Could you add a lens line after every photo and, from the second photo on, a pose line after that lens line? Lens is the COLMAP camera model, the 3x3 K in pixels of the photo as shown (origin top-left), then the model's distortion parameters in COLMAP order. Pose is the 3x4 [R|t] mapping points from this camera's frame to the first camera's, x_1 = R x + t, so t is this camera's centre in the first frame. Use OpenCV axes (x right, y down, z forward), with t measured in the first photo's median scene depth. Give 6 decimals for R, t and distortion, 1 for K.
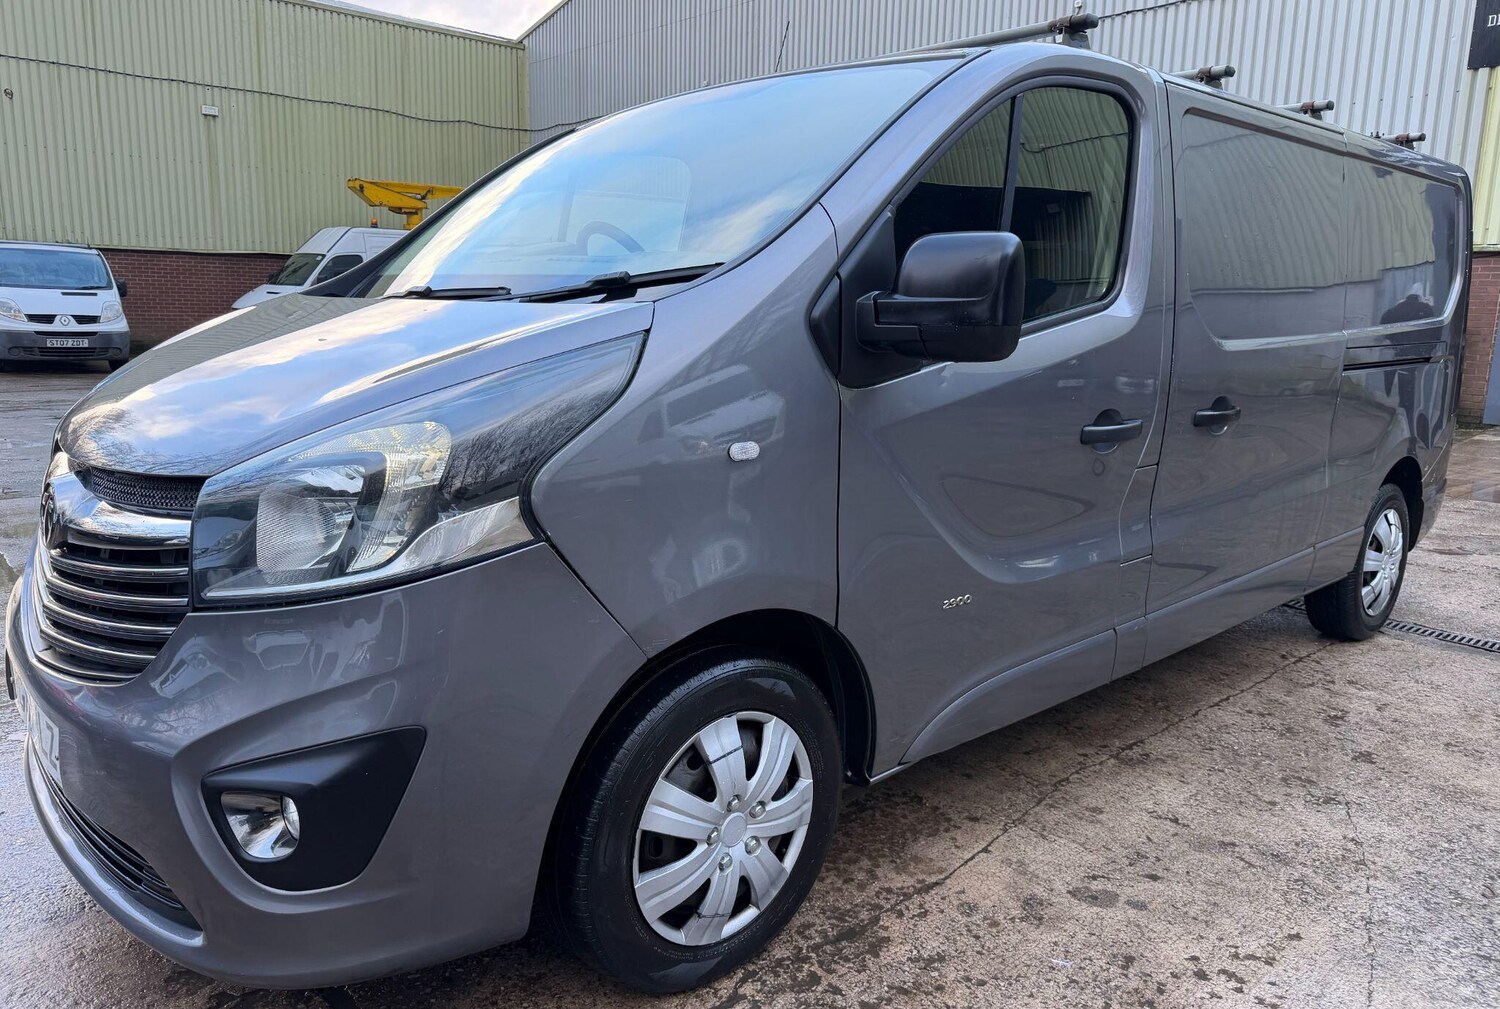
lens RADIAL K [[1059.9, 0, 748.2], [0, 1059.9, 471.5], [0, 0, 1]] dist [0.057233, -0.065155]
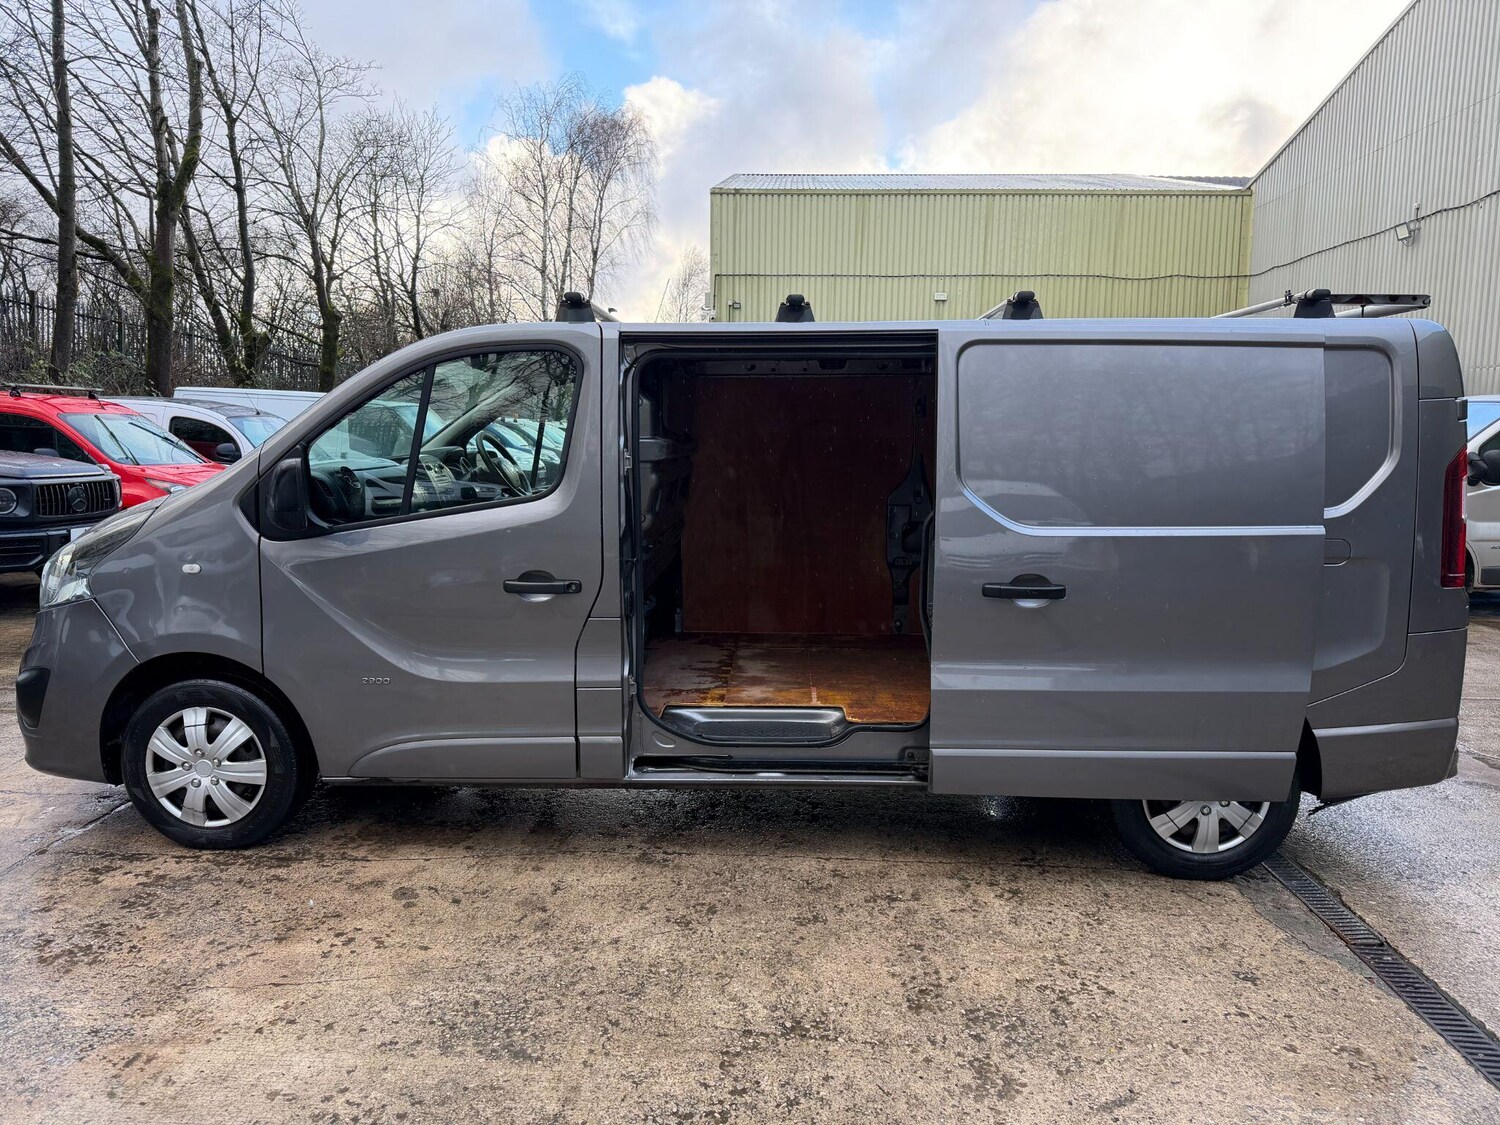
lens RADIAL K [[1033.9, 0, 749.5], [0, 1033.9, 539.9], [0, 0, 1]] dist [0.113272, -0.176657]
pose [[0.714934, 0.057759, -0.696803, 1.636317], [-0.103099, 0.994397, -0.023354, -0.104659], [0.691549, 0.088536, 0.716883, 0.240786]]
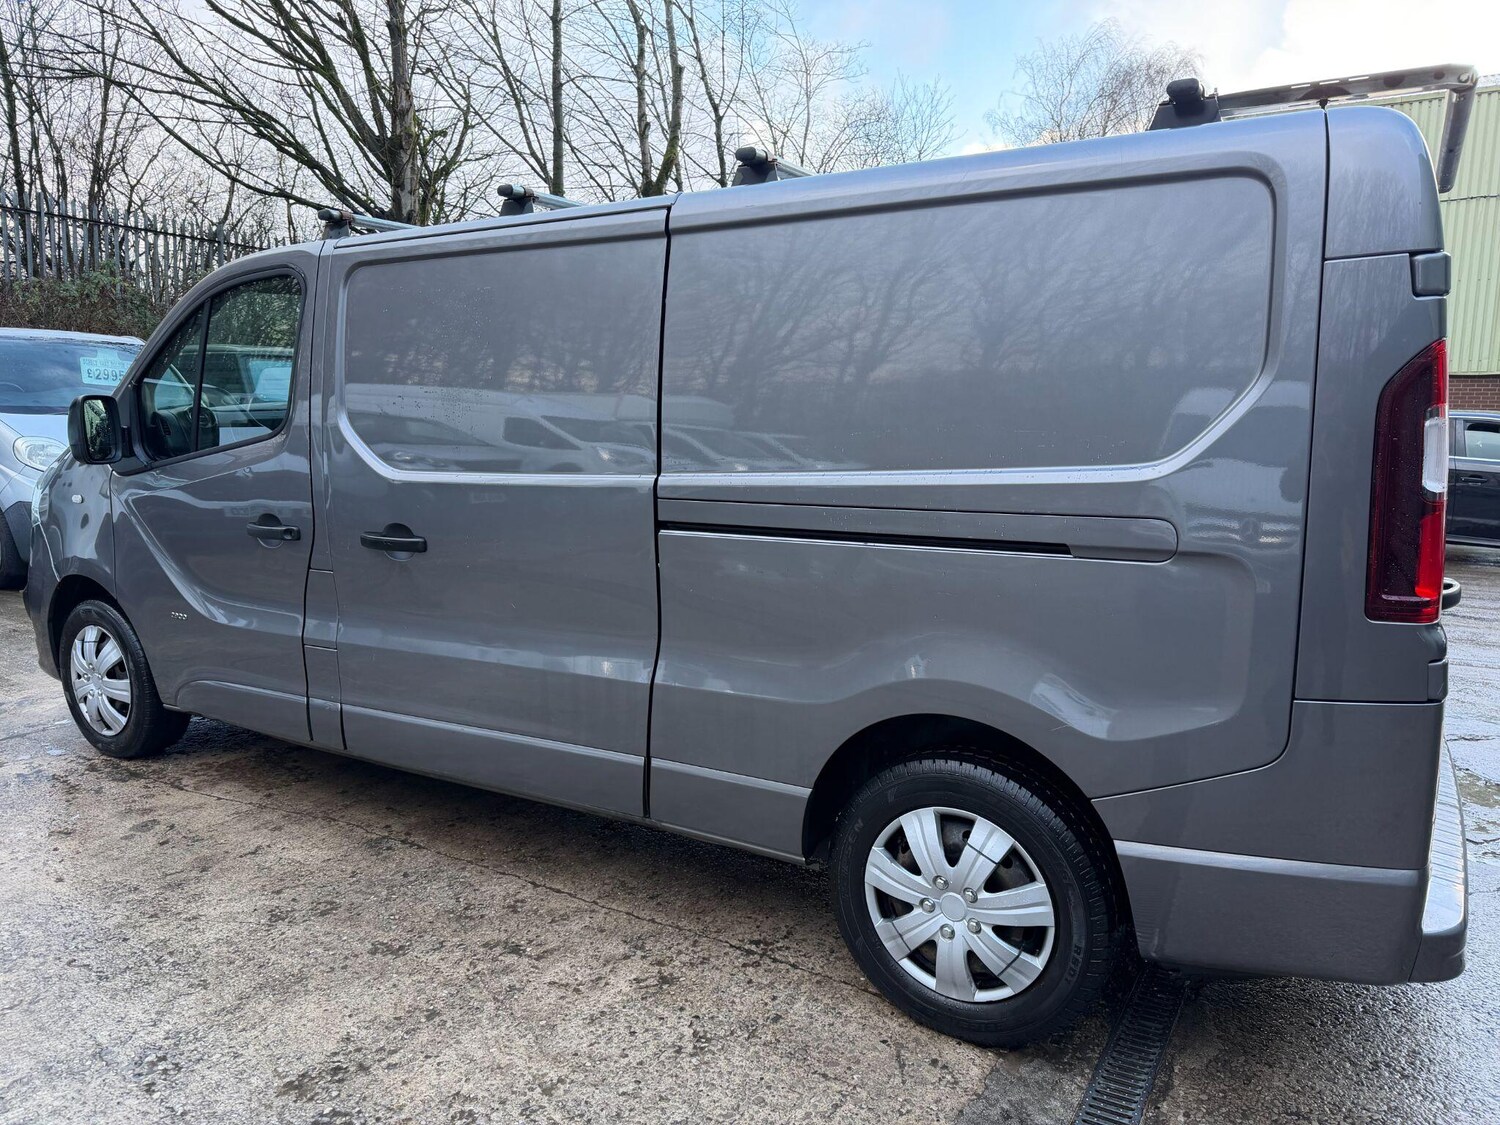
lens RADIAL K [[1045.2, 0, 750.0], [0, 1045.2, 562.5], [0, 0, 1]] dist [0.033939, -0.037178]
pose [[0.281474, 0.120491, -0.951974, 1.902633], [-0.147558, 0.985720, 0.081133, -0.208765], [0.948156, 0.117635, 0.295234, 1.312359]]
